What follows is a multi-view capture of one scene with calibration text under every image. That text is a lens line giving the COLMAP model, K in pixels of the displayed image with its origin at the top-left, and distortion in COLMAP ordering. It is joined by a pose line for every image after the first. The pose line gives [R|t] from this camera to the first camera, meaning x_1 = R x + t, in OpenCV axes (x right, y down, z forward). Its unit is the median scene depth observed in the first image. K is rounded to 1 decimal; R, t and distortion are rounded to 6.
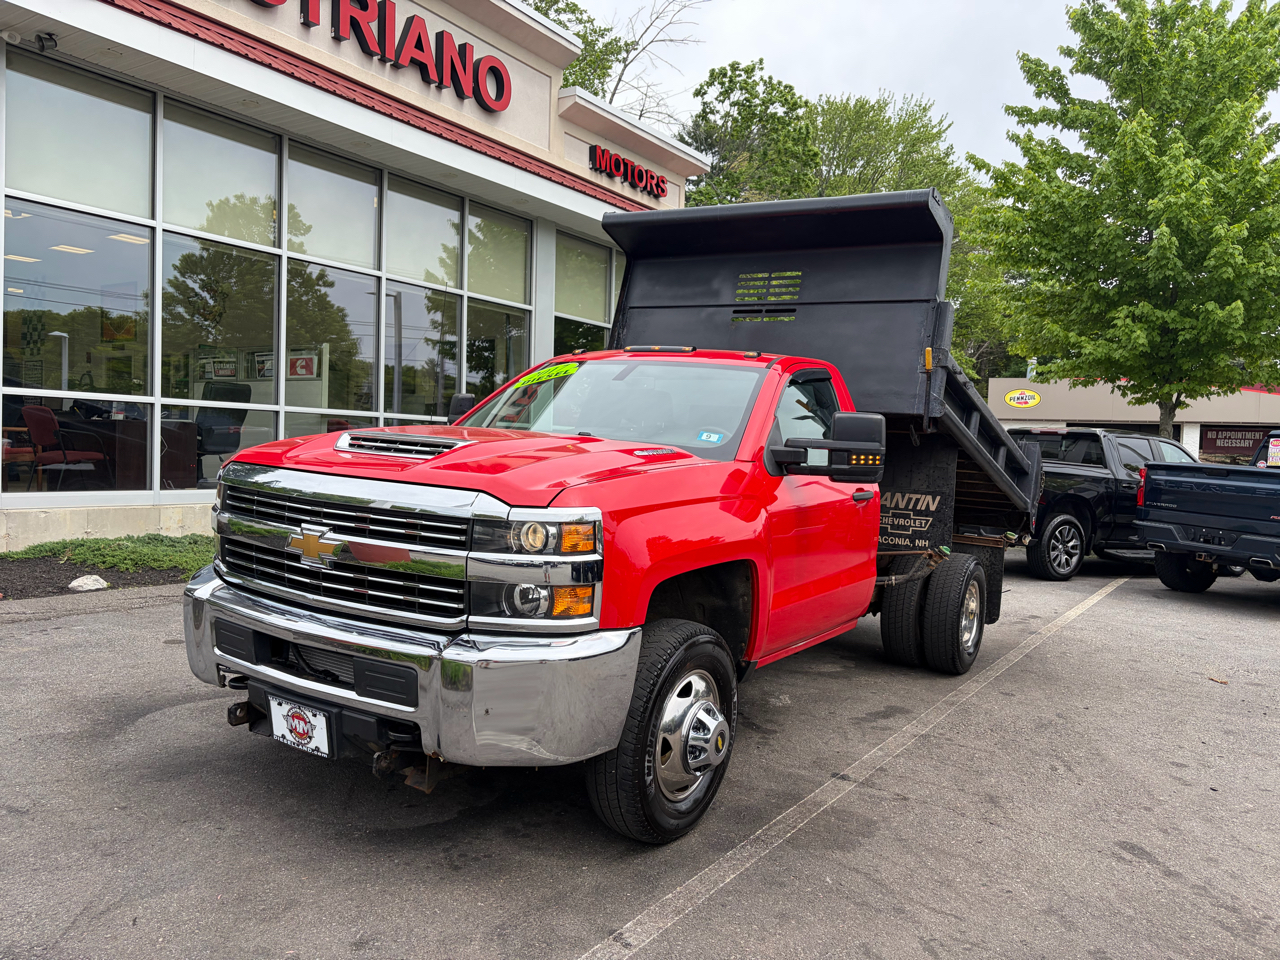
lens RADIAL K [[964.1, 0, 648.6], [0, 964.1, 477.5], [0, 0, 1]] dist [0.043885, -0.039889]
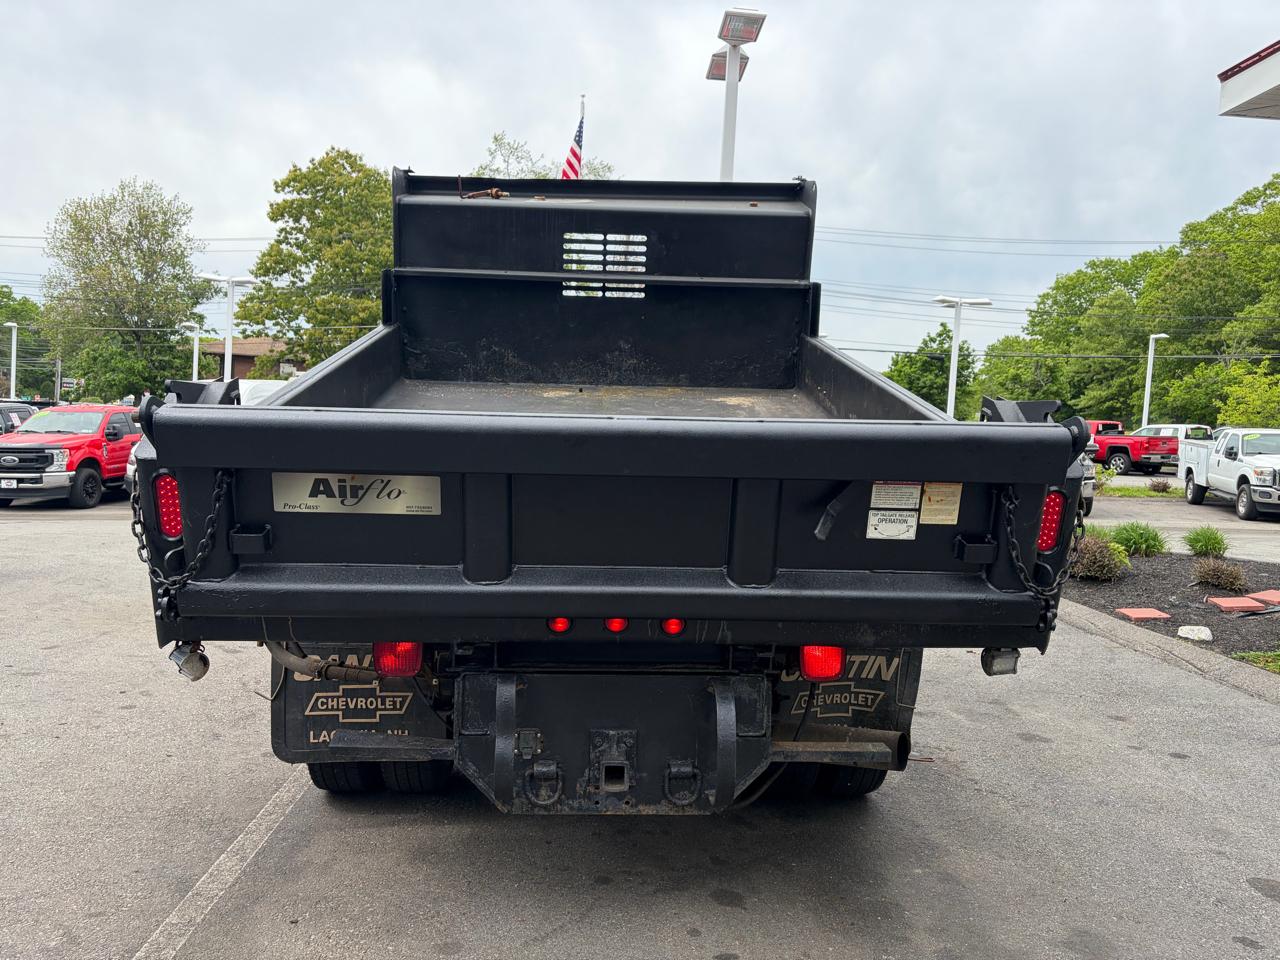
lens RADIAL K [[964.1, 0, 633.1], [0, 964.1, 487.7], [0, 0, 1]] dist [0.043885, -0.039889]
pose [[-0.810529, -0.053231, -0.583274, 0.664933], [-0.101004, 0.993645, 0.049674, -0.043969], [0.576923, 0.099175, -0.810755, 1.959289]]
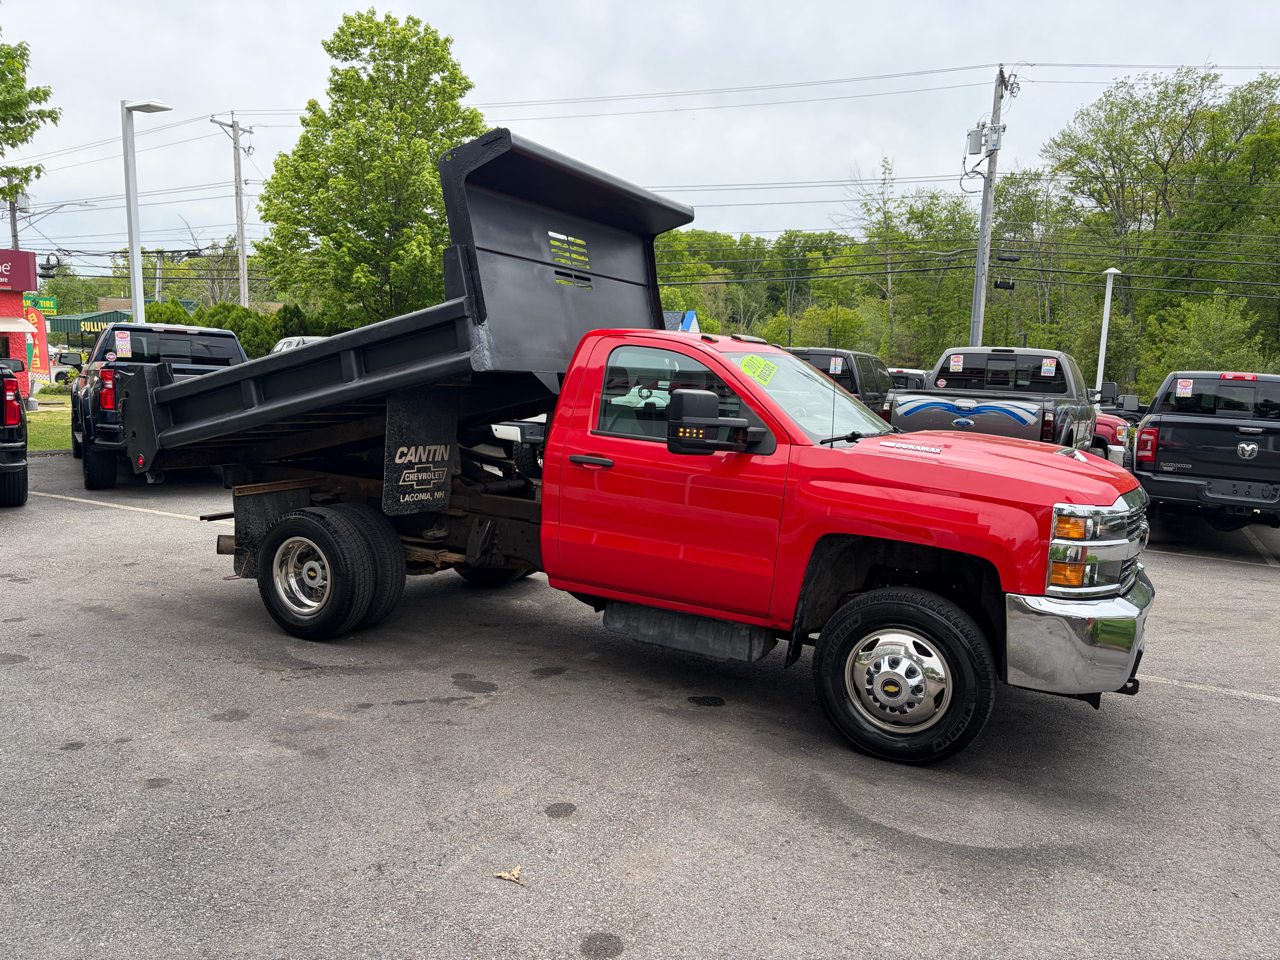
lens RADIAL K [[962.8, 0, 645.2], [0, 962.8, 472.8], [0, 0, 1]] dist [0.048260, -0.049582]
pose [[-0.084300, -0.172903, 0.981325, -1.043121], [-0.006422, 0.984904, 0.172982, -0.164882], [-0.996420, 0.008280, -0.084138, 1.153655]]
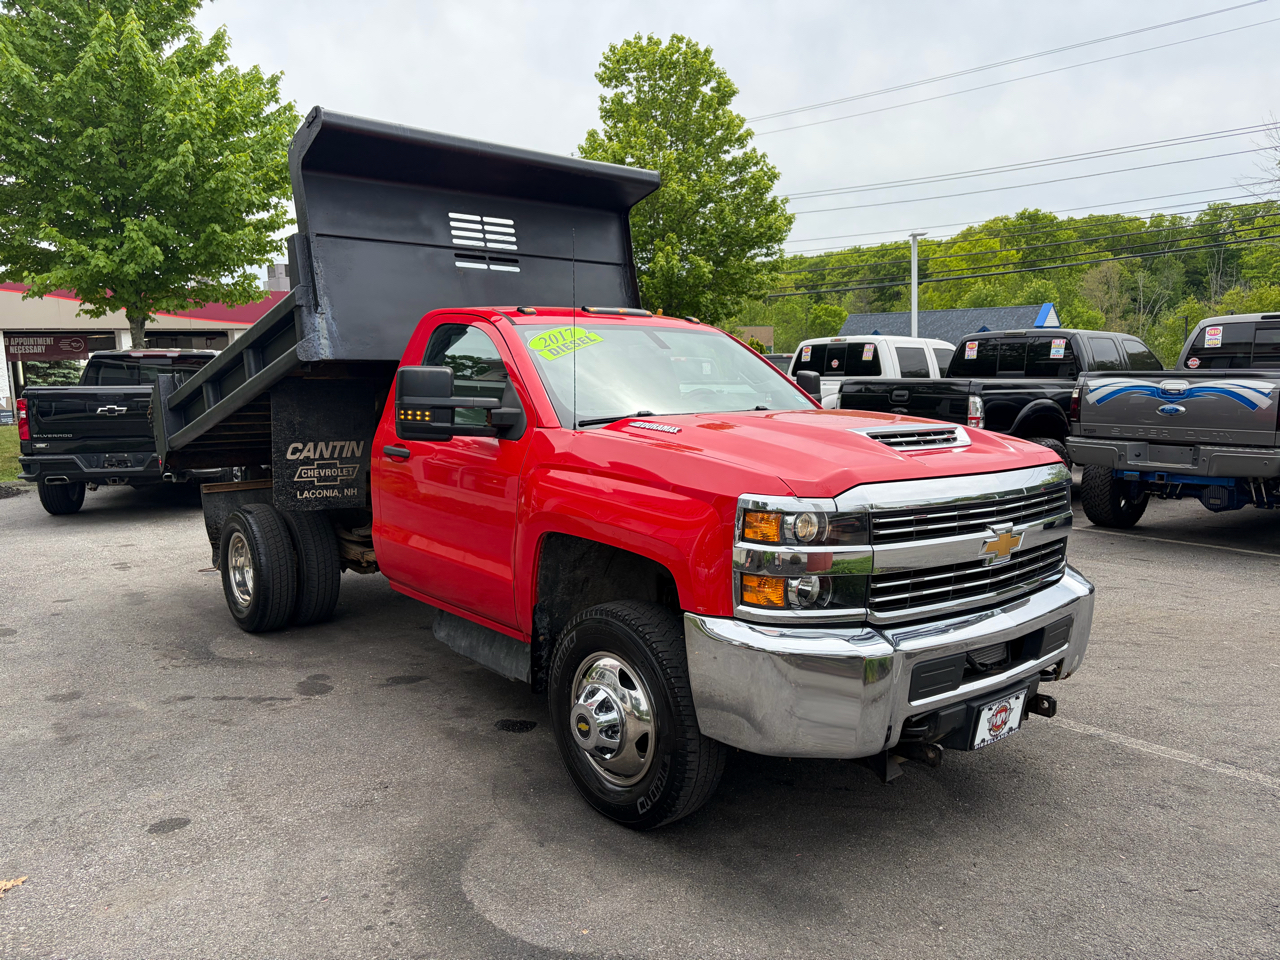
lens RADIAL K [[962.8, 0, 644.7], [0, 962.8, 473.9], [0, 0, 1]] dist [0.048260, -0.049582]
pose [[0.295667, -0.161585, 0.941526, -0.867227], [0.062035, 0.986758, 0.149867, -0.109637], [-0.953275, 0.014097, 0.301775, 0.650144]]
